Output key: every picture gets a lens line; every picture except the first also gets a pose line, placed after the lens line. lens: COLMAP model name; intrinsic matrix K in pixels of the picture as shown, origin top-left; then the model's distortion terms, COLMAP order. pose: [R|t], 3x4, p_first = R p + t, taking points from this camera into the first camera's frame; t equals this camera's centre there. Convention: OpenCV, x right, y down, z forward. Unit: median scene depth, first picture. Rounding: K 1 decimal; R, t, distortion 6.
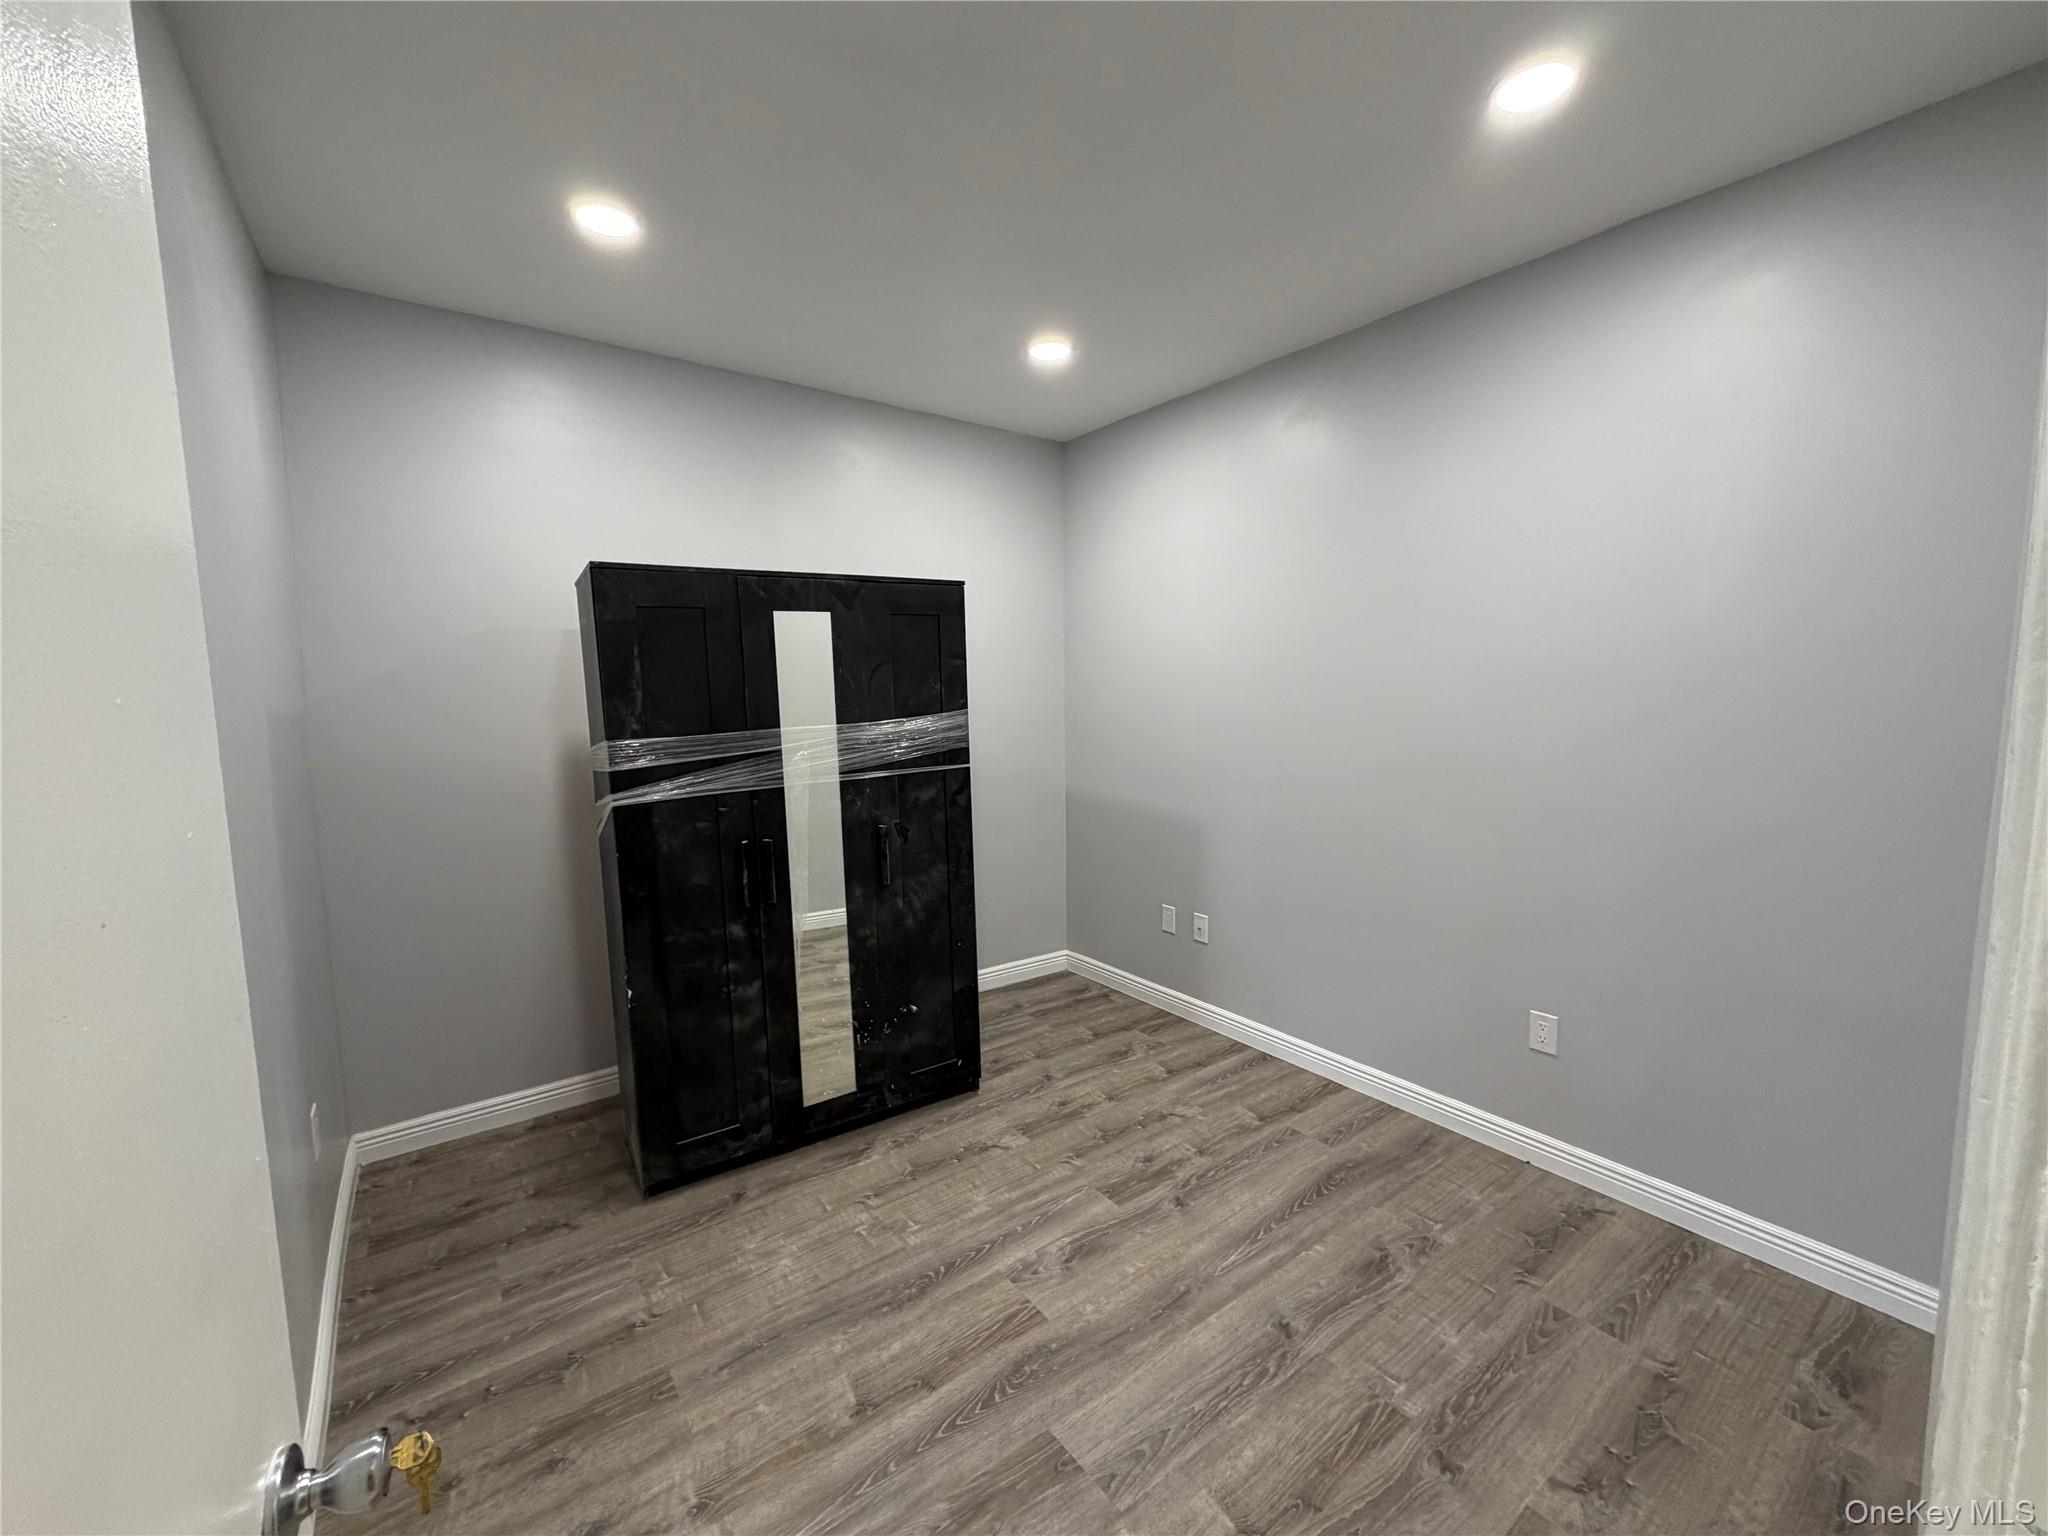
lens RADIAL K [[818.2, 0, 1028.2], [0, 818.2, 804.3], [0, 0, 1]] dist [-0.005020, -0.000284]
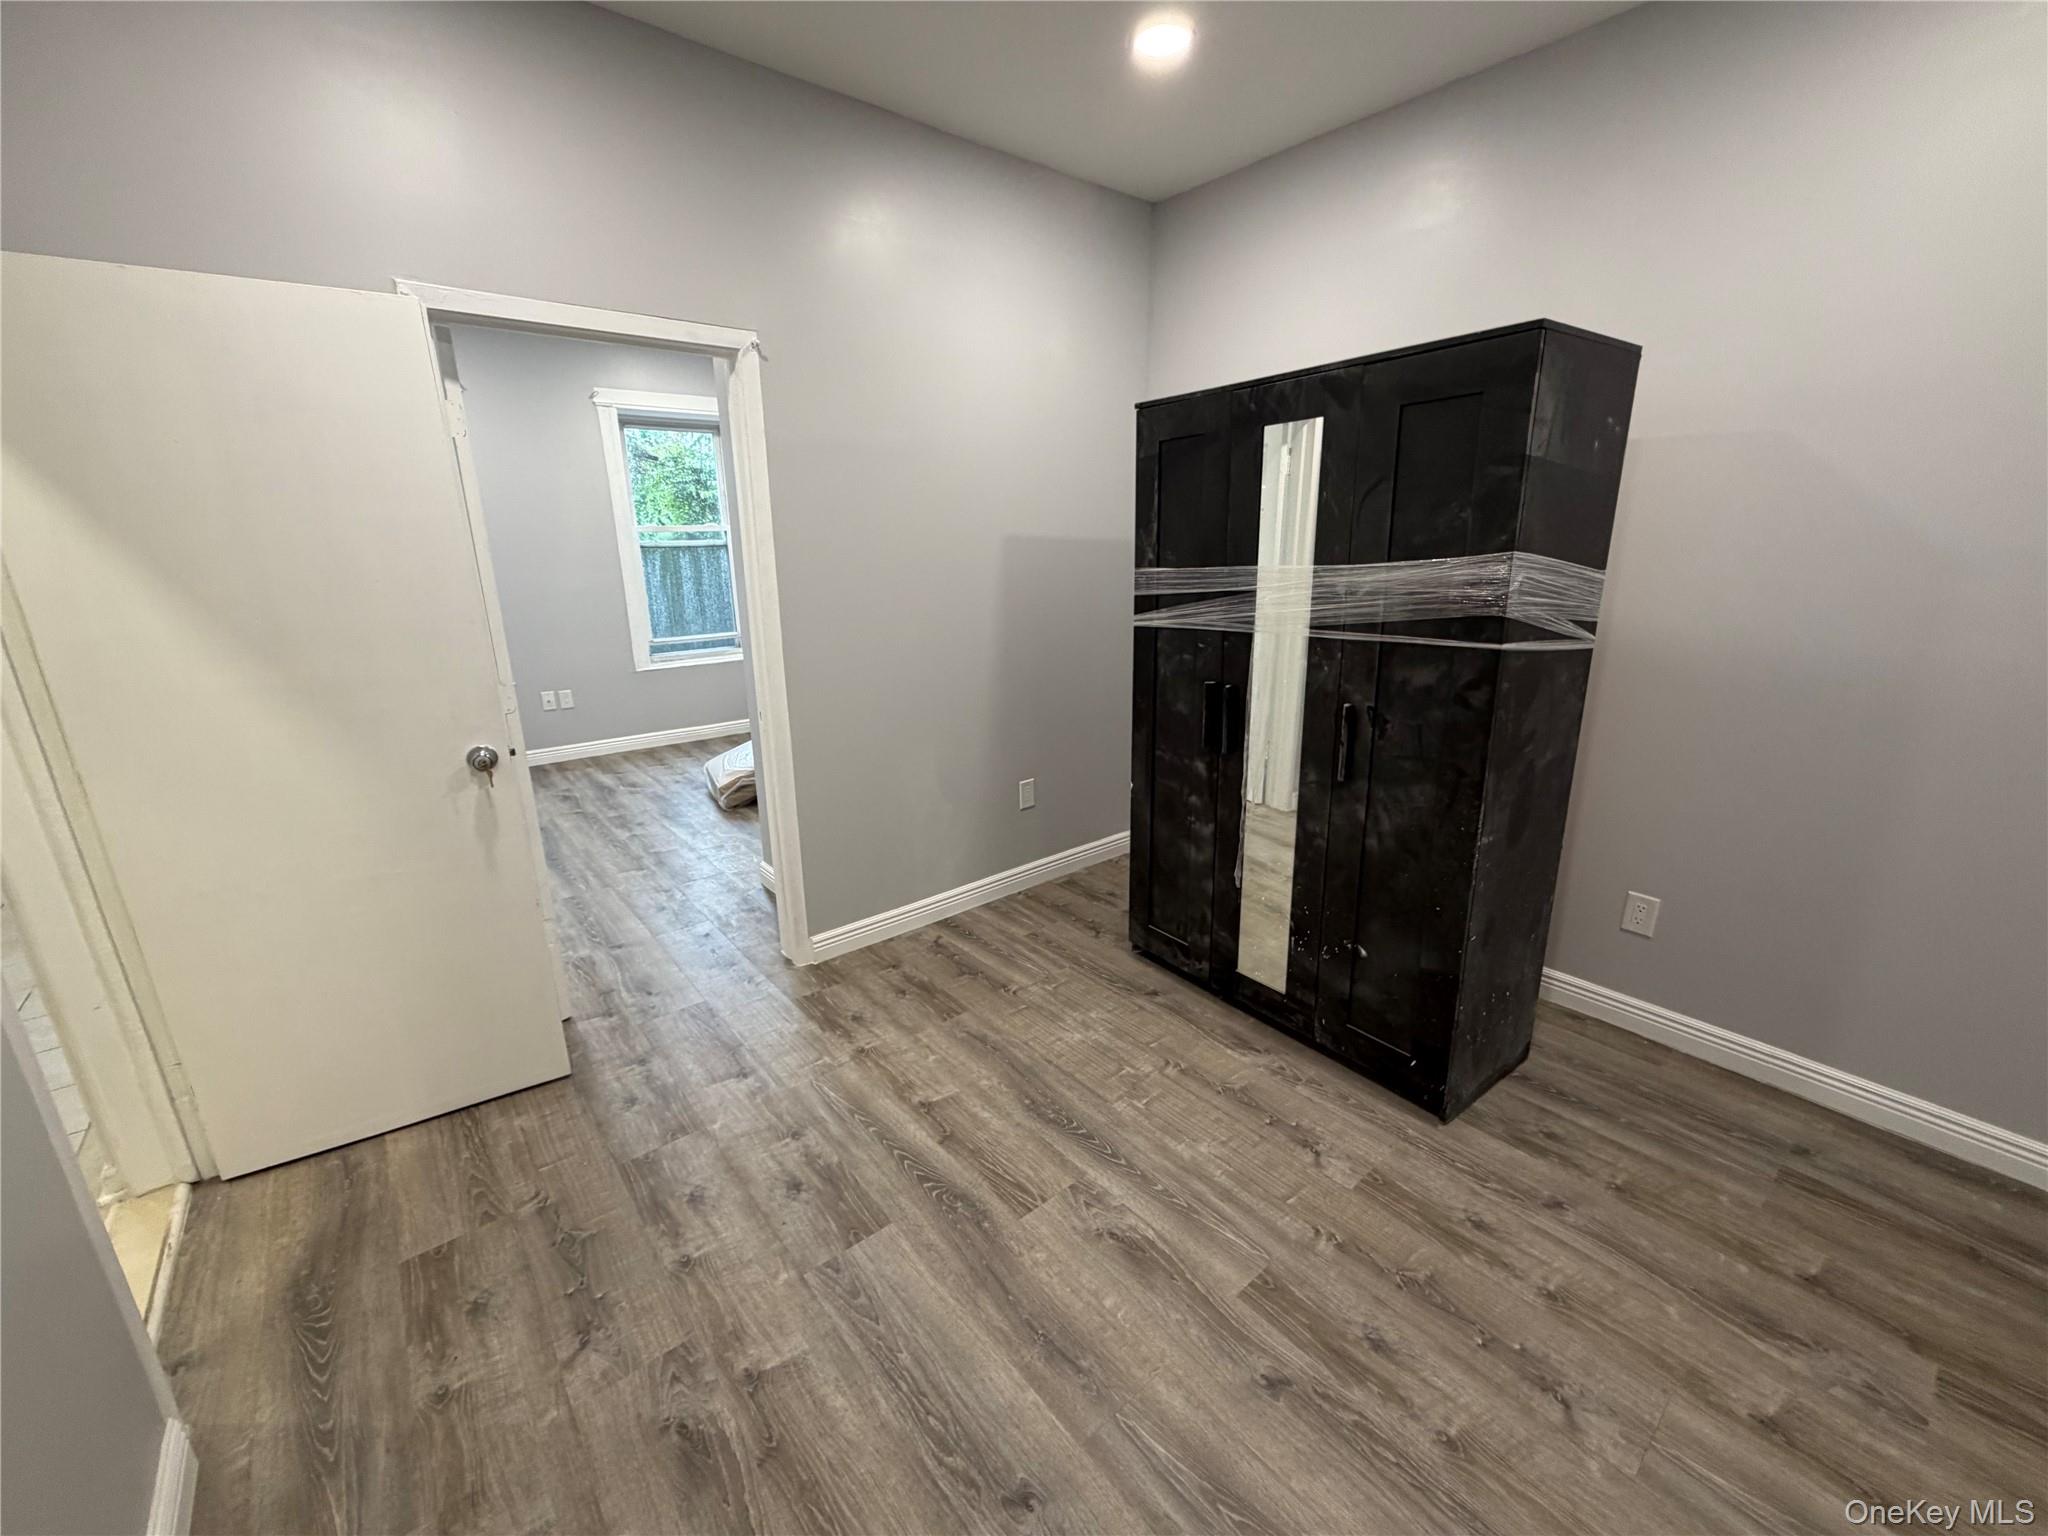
lens RADIAL K [[818.2, 0, 1028.2], [0, 818.2, 804.3], [0, 0, 1]] dist [-0.005020, -0.000284]
pose [[0.041206, 0.322945, -0.945520, 0.636027], [-0.130178, 0.939993, 0.315384, -0.100025], [0.990634, 0.110090, 0.080774, 0.730764]]
